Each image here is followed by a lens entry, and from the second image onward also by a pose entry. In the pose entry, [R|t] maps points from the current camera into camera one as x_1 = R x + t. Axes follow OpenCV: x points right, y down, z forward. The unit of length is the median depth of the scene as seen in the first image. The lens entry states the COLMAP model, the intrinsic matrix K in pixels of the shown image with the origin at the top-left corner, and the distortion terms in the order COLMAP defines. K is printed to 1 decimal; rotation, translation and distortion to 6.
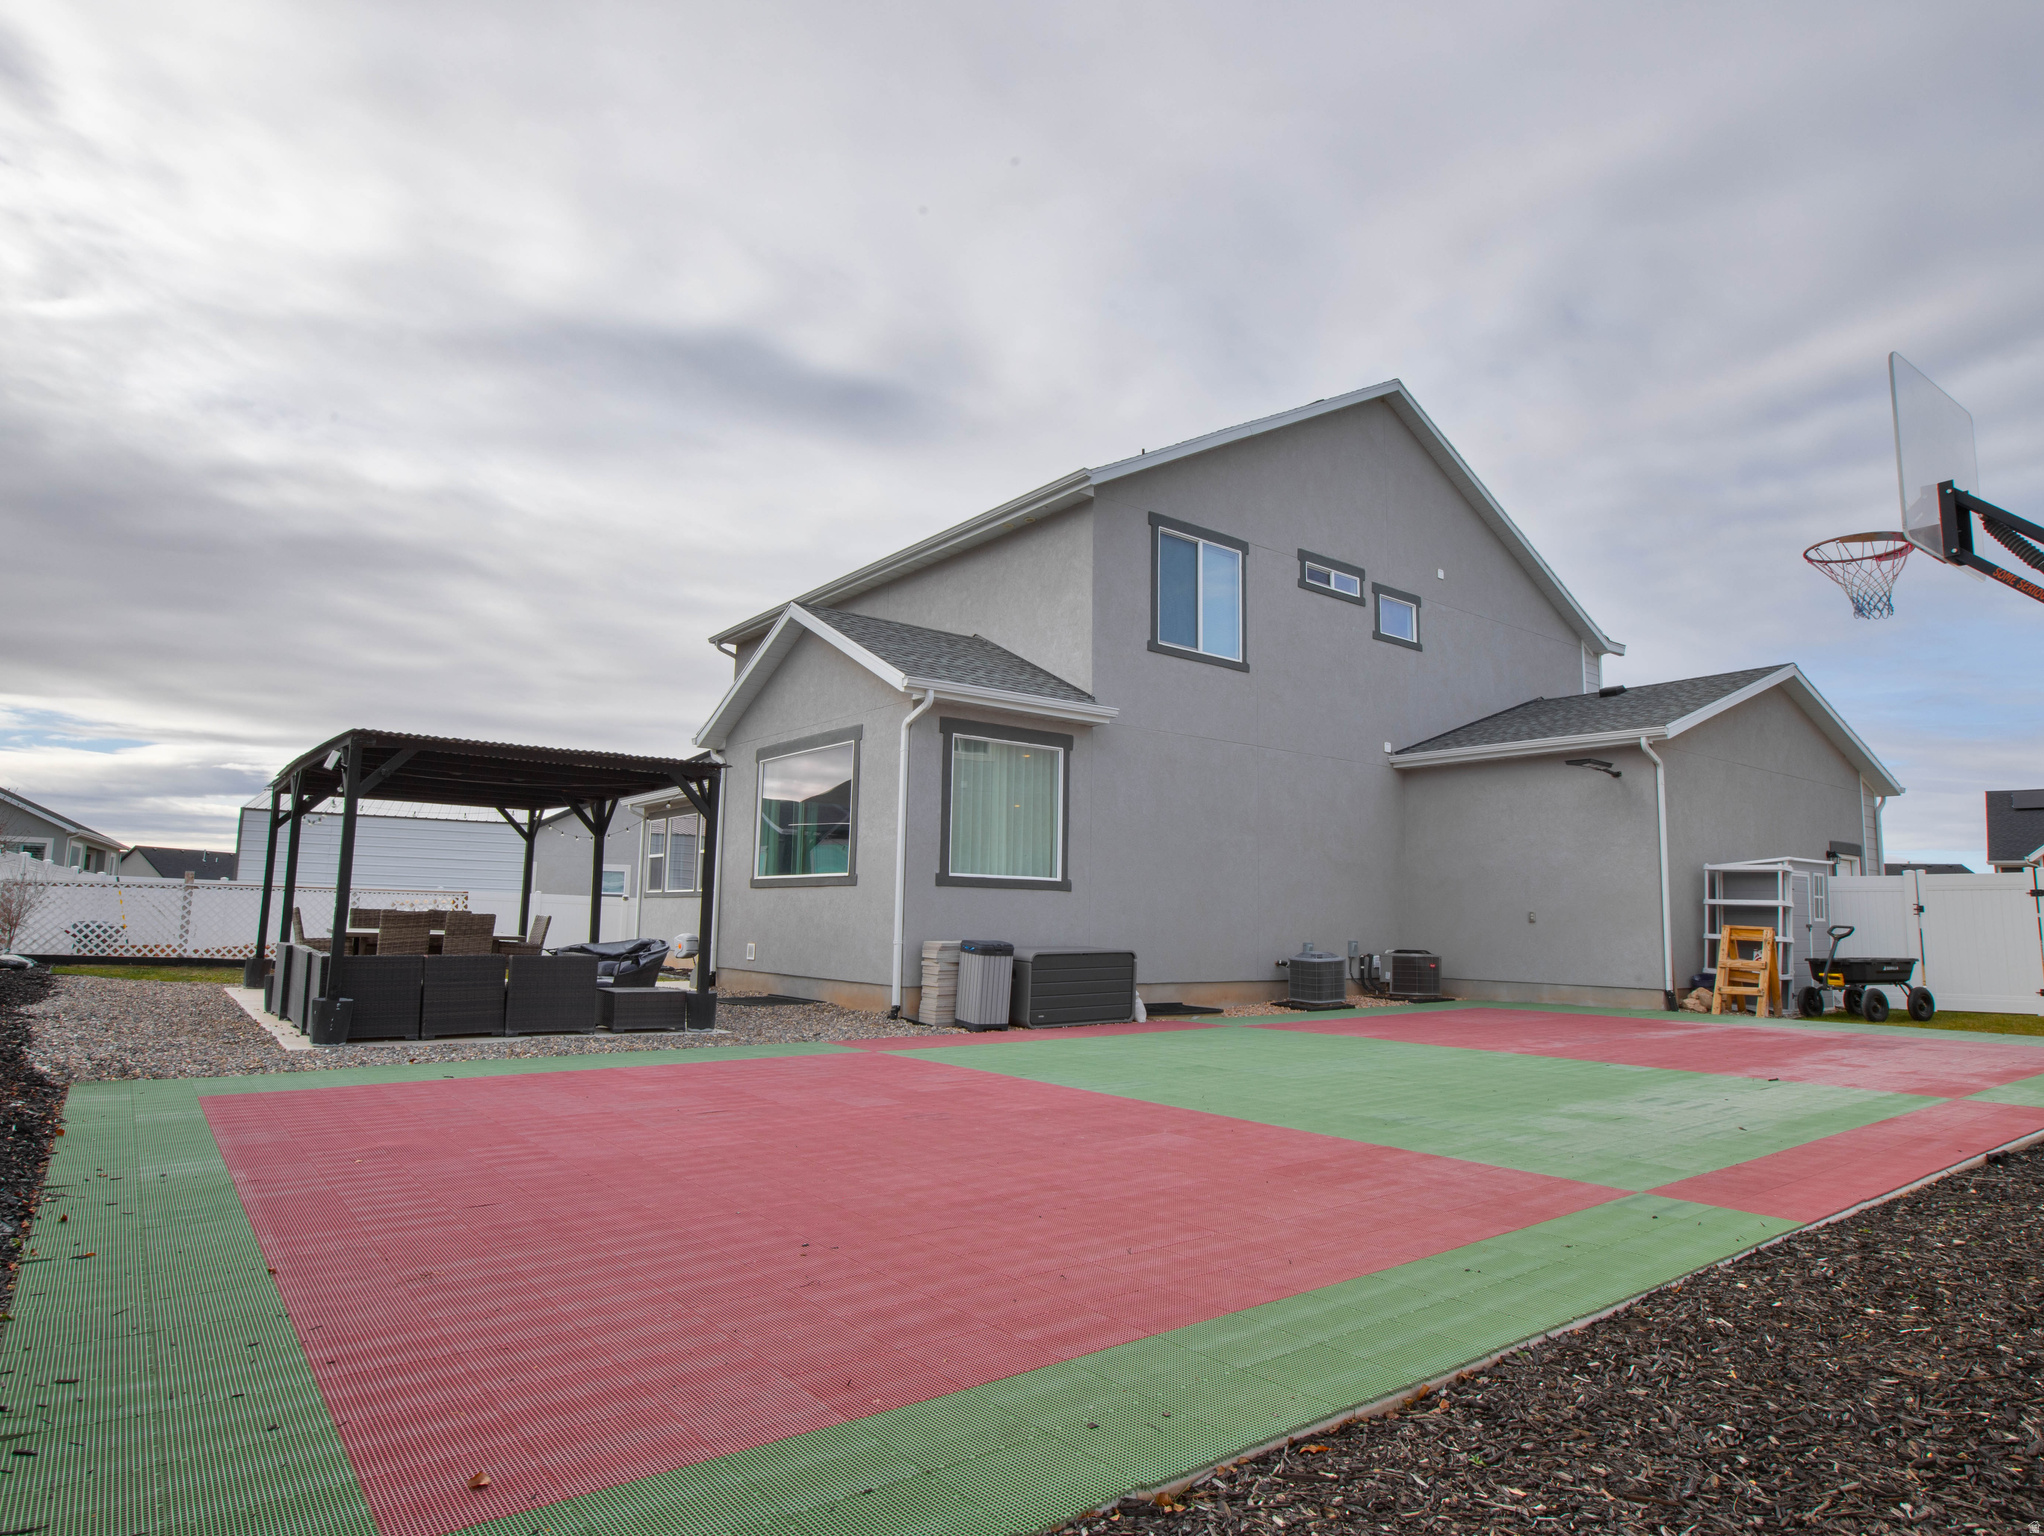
lens RADIAL K [[1162.8, 0, 1022.0], [0, 1162.8, 768.0], [0, 0, 1]] dist [0.001298, -0.000003]
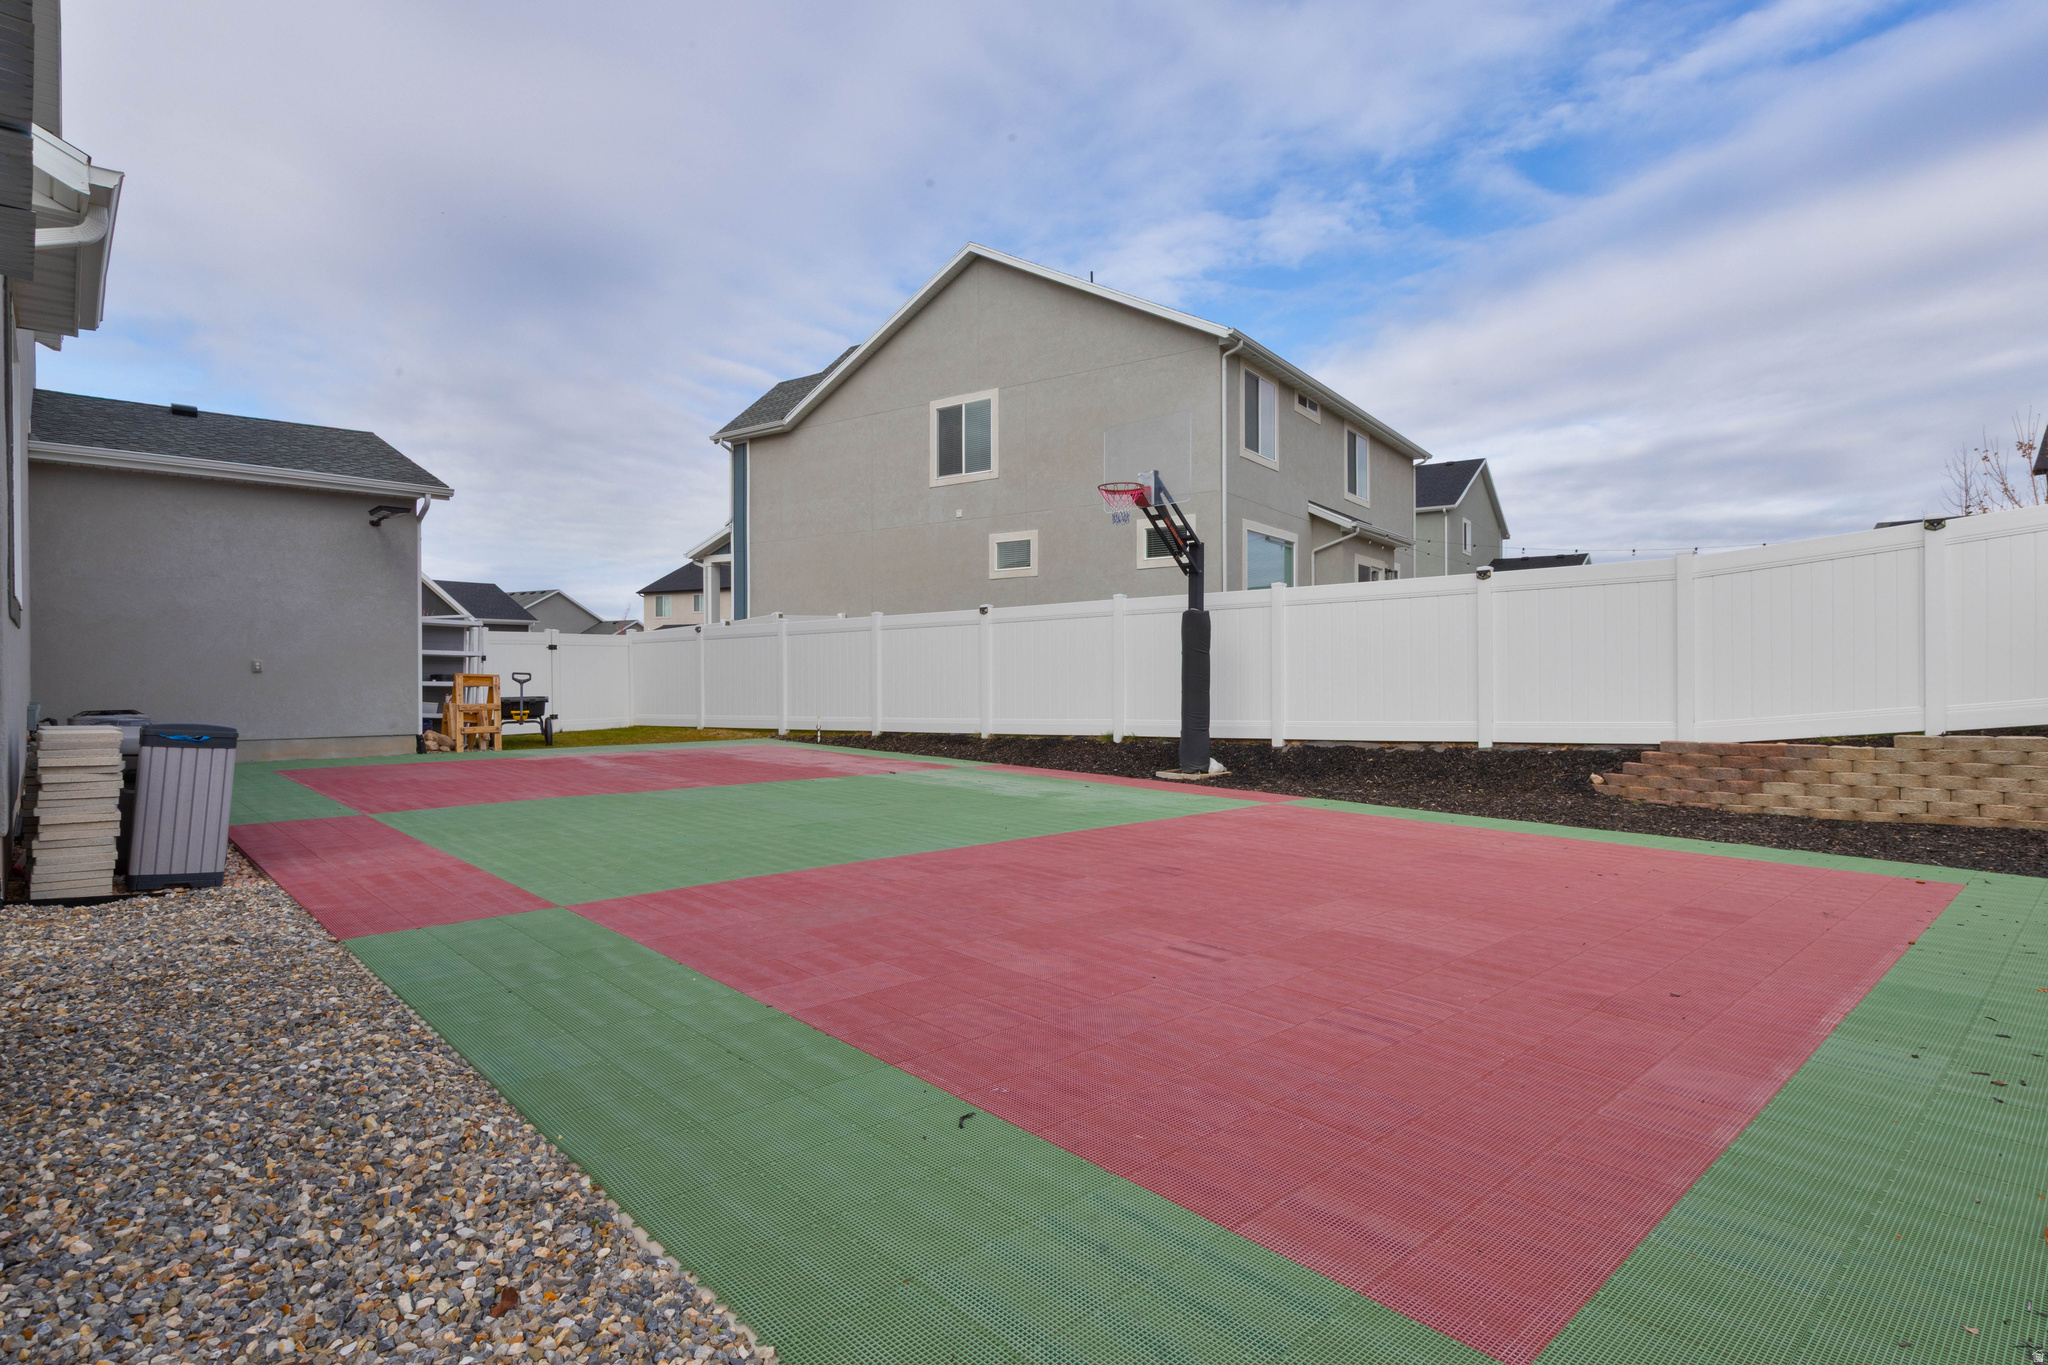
lens RADIAL K [[1026.9, 0, 1024.0], [0, 1026.9, 682.5], [0, 0, 1]] dist [0.000822, 0.000311]
pose [[-0.084080, -0.020258, 0.996253, -0.429583], [-0.127728, 0.991765, 0.009387, 0.064653], [-0.988239, -0.126460, -0.085975, 0.543492]]
